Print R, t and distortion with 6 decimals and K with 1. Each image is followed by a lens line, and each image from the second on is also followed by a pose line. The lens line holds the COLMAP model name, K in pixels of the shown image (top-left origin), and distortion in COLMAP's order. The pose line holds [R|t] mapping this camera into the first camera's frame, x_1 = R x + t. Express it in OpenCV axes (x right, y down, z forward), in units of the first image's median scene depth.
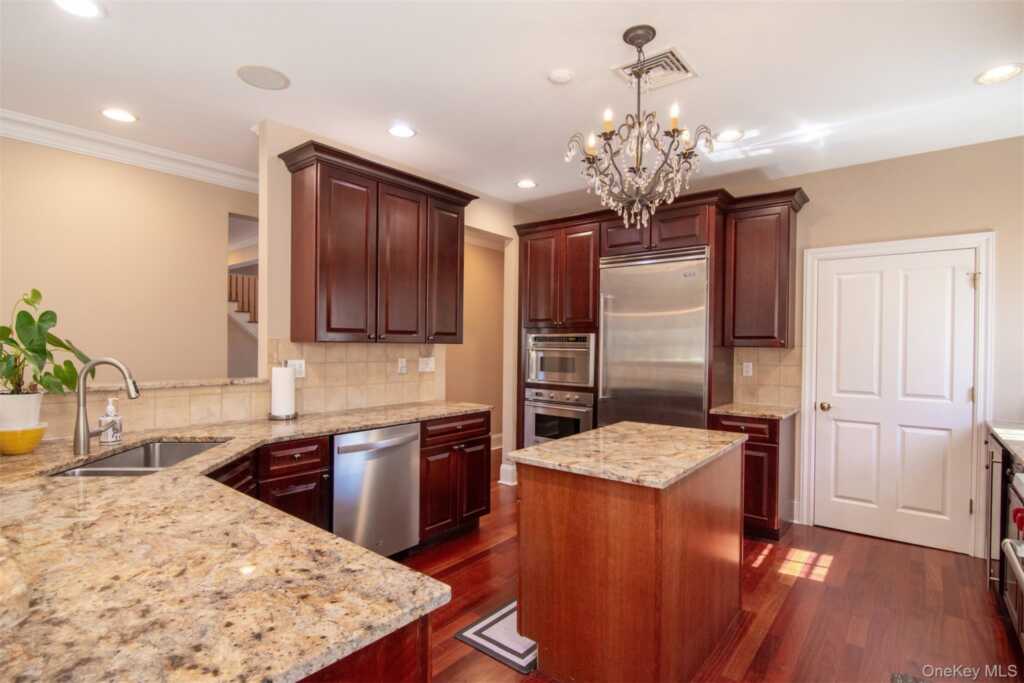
lens RADIAL K [[514.1, 0, 512.1], [0, 514.1, 345.9], [0, 0, 1]] dist [-0.005929, -0.001055]
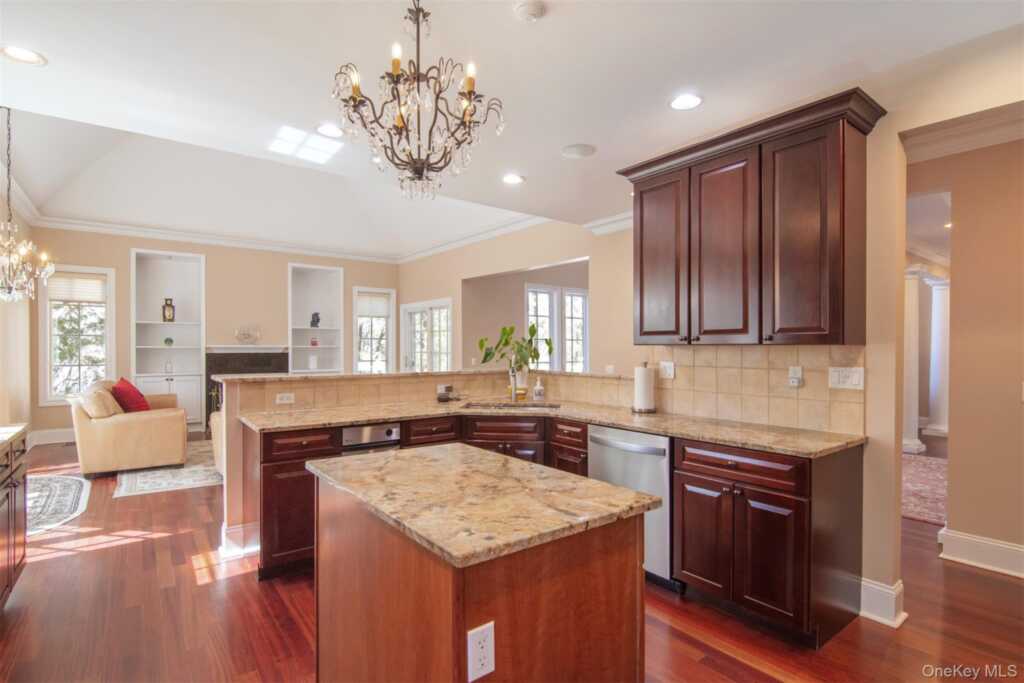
lens RADIAL K [[514.1, 0, 513.8], [0, 514.1, 346.1], [0, 0, 1]] dist [-0.005929, -0.001055]
pose [[-0.245239, -0.013827, -0.969364, 0.569082], [-0.009864, 0.999882, -0.011766, 0.008117], [0.969413, 0.006676, -0.245346, 0.764394]]
